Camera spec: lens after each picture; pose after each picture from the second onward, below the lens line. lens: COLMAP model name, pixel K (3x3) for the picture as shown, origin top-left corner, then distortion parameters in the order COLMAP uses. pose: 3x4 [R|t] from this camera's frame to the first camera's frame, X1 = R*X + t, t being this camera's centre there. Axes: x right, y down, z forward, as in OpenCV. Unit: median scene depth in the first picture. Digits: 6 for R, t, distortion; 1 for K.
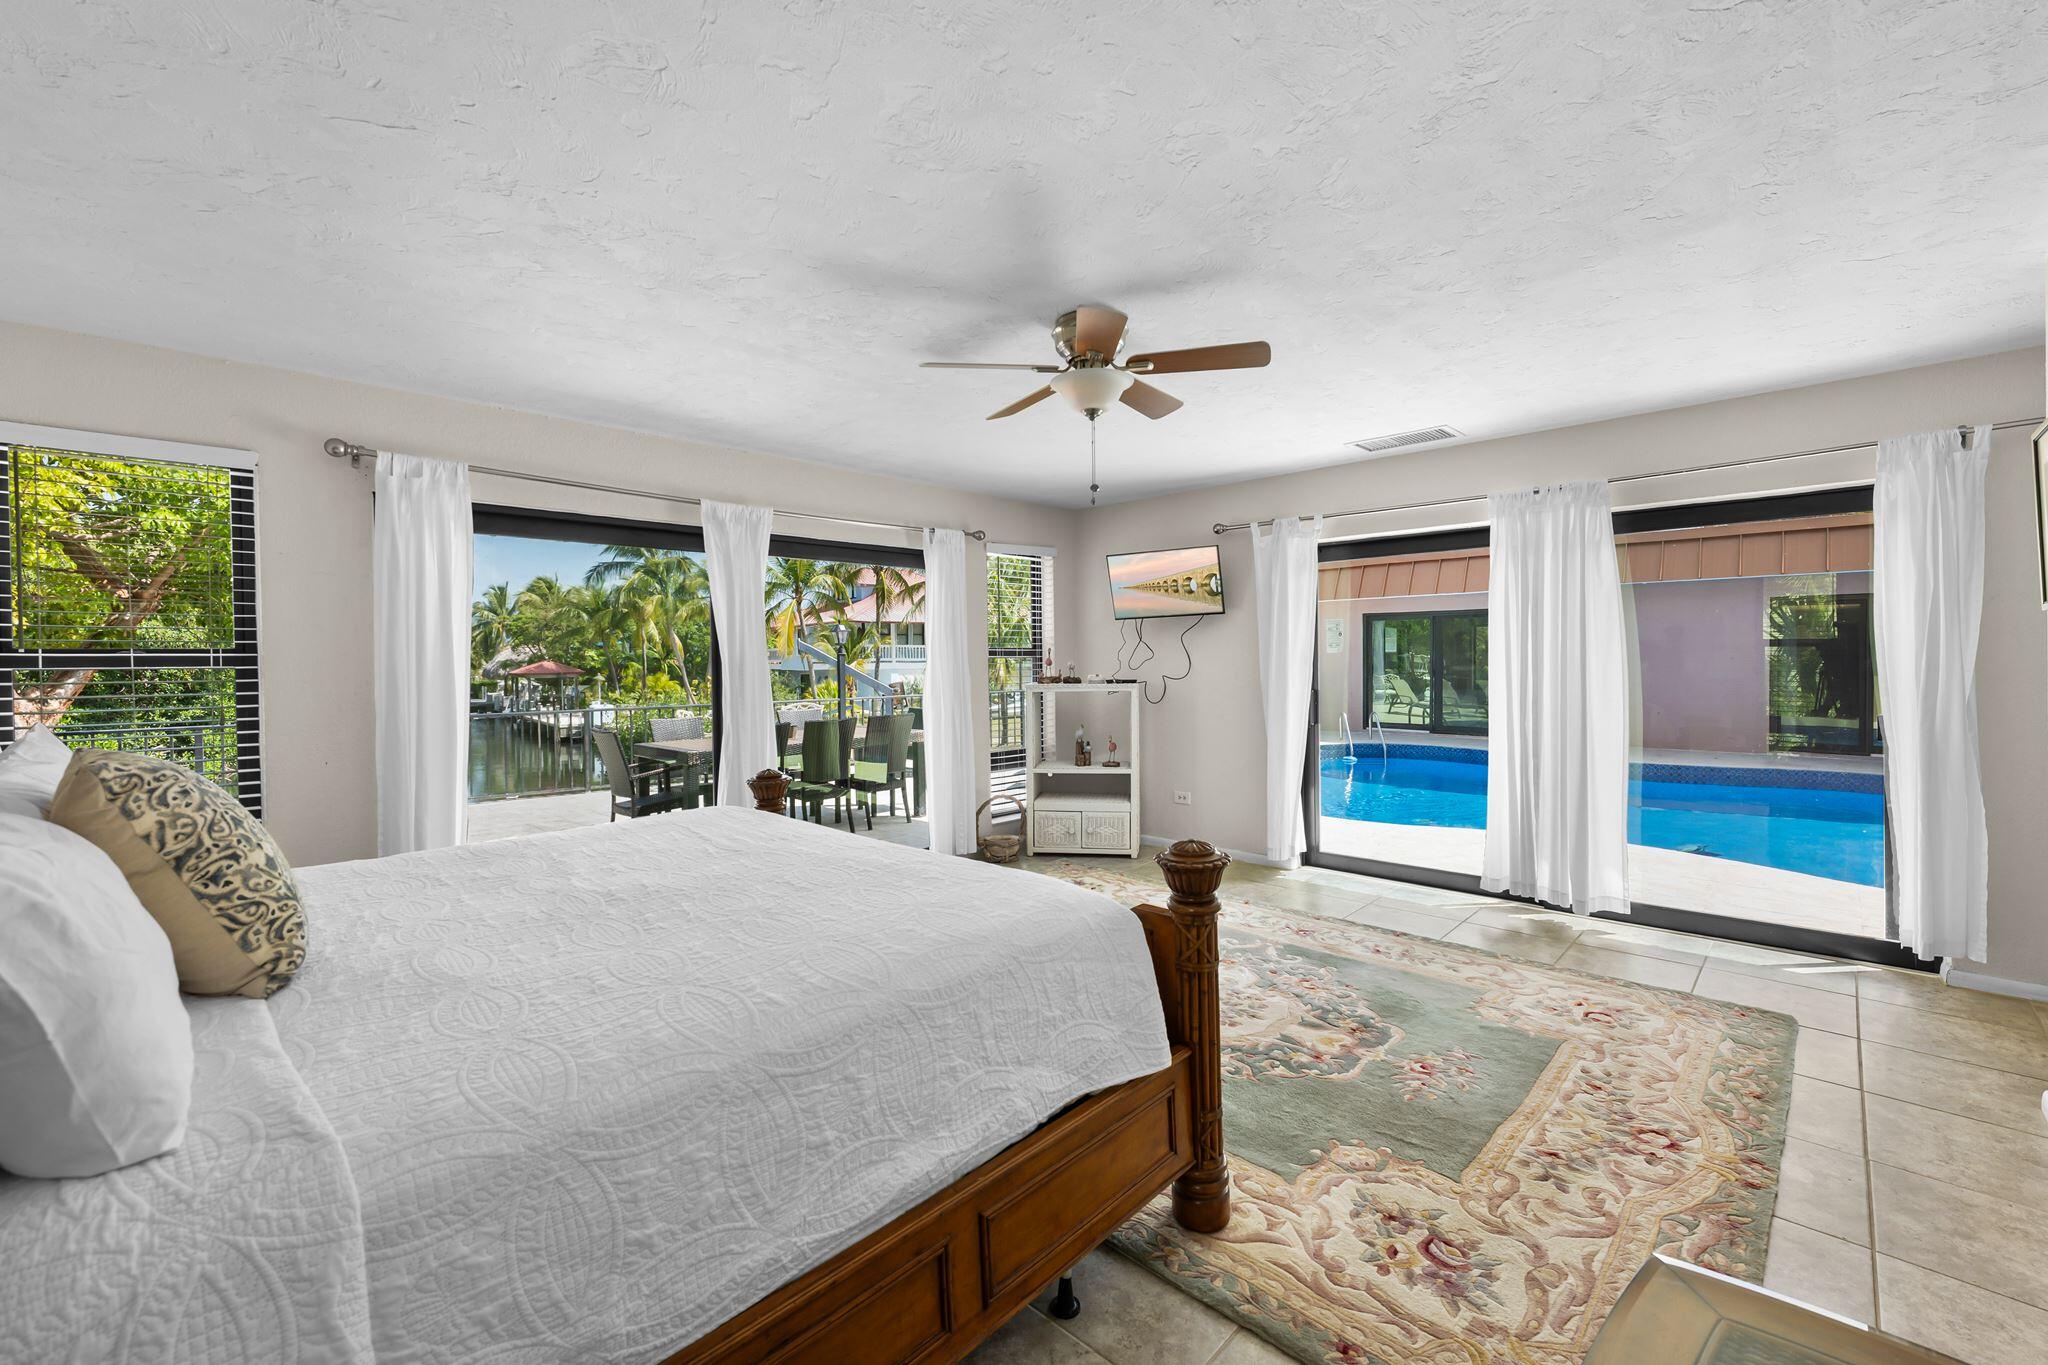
lens RADIAL K [[846.2, 0, 1026.0], [0, 846.2, 673.6], [0, 0, 1]] dist [-0.001533, -0.000574]
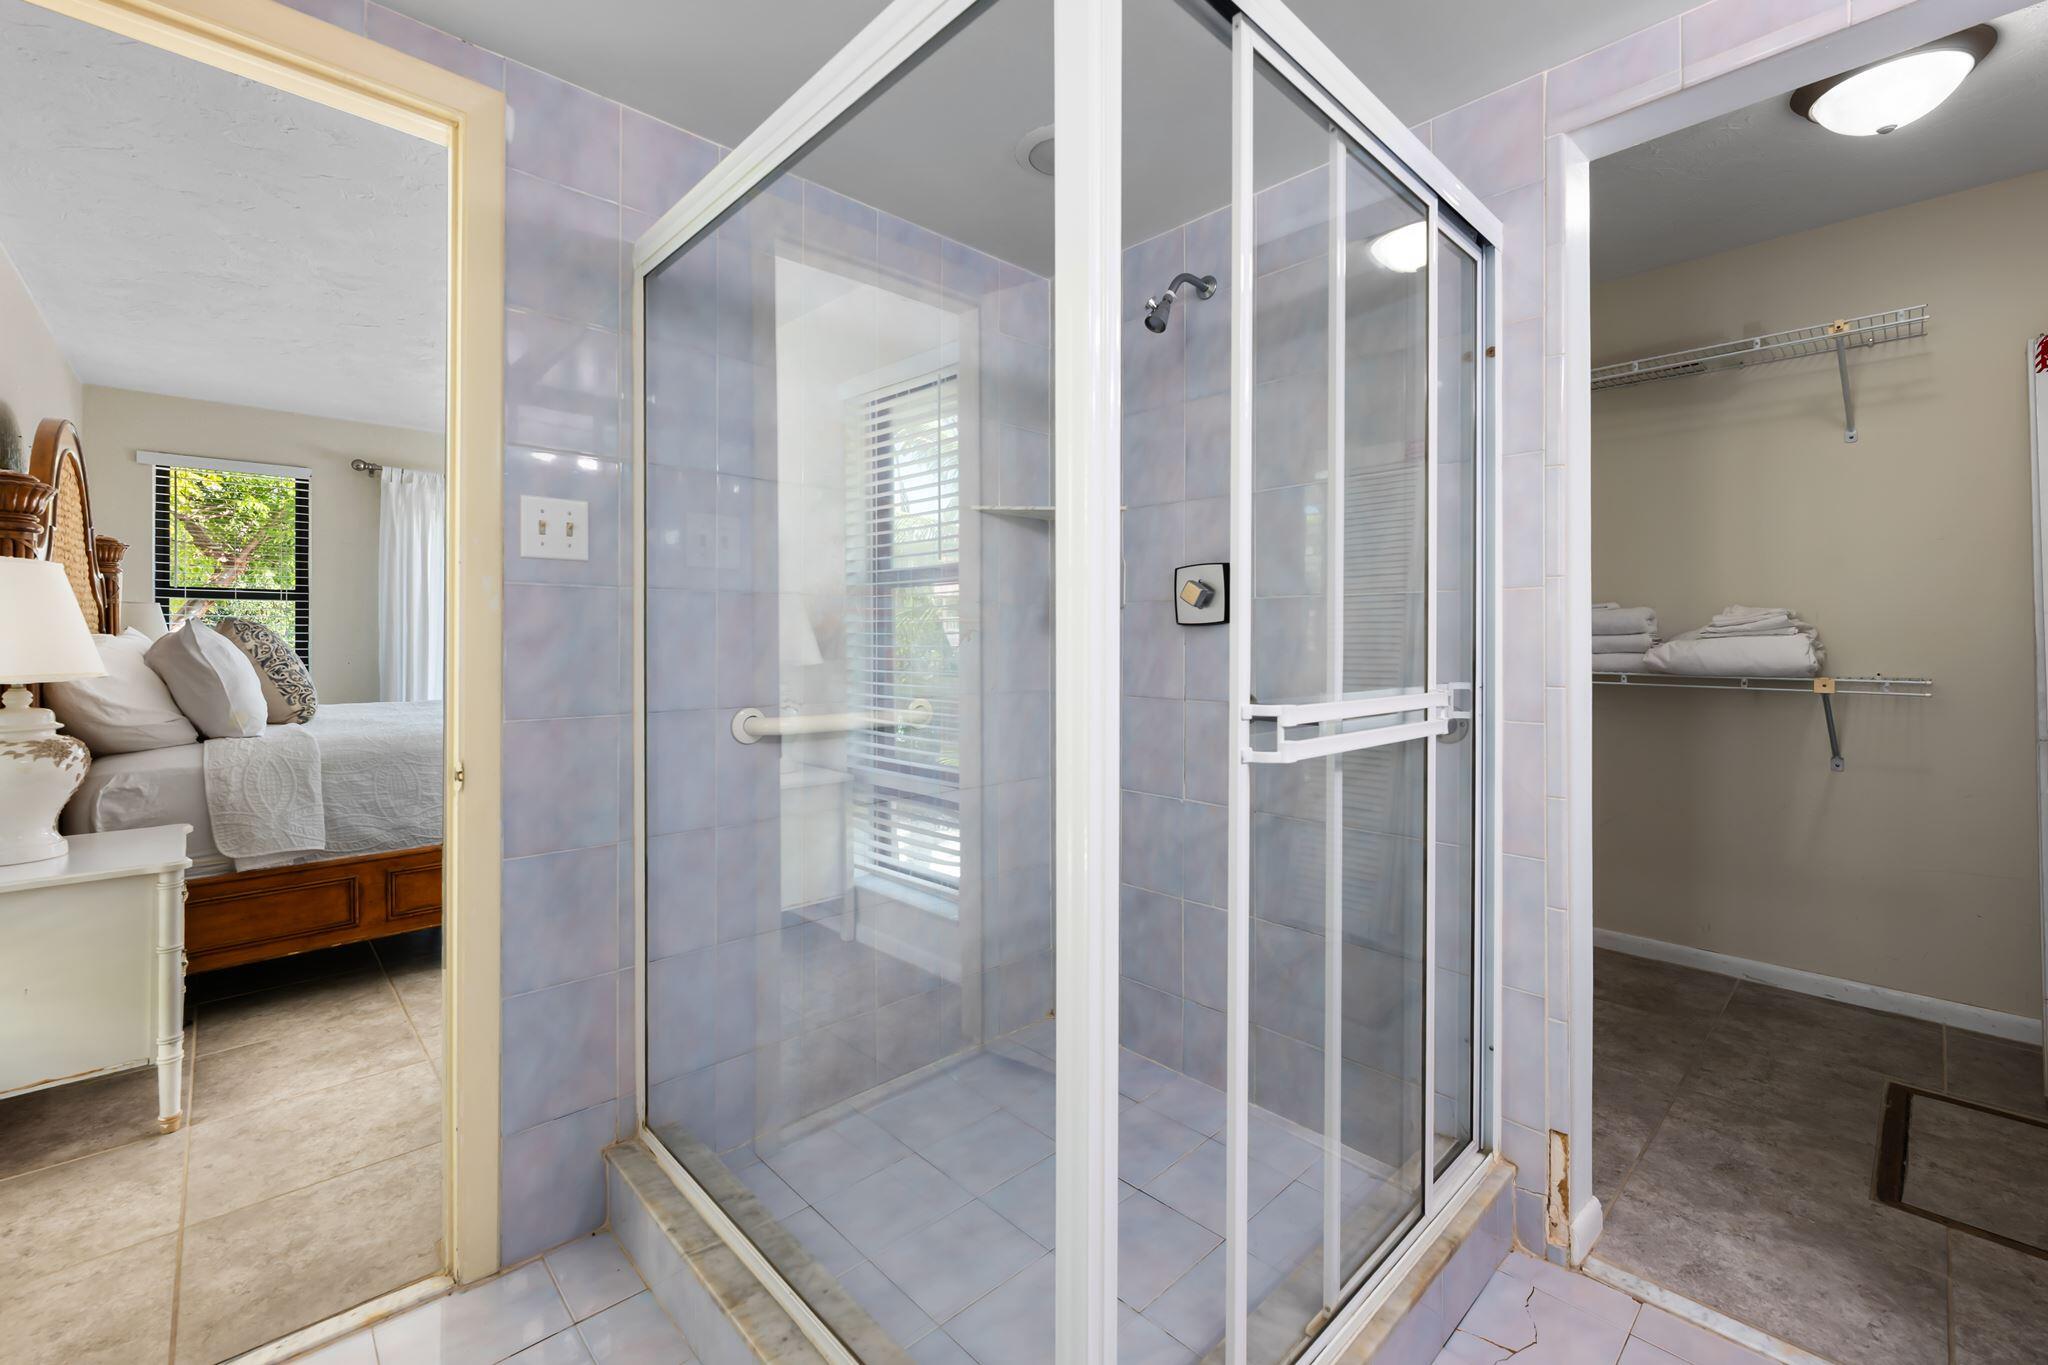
lens RADIAL K [[846.2, 0, 995.0], [0, 846.2, 639.3], [0, 0, 1]] dist [-0.001533, -0.000574]
pose [[0.997614, 0.015760, -0.067221, 0.494868], [-0.017132, 0.999656, -0.019870, 0.073877], [0.066885, 0.020975, 0.997540, -0.505813]]
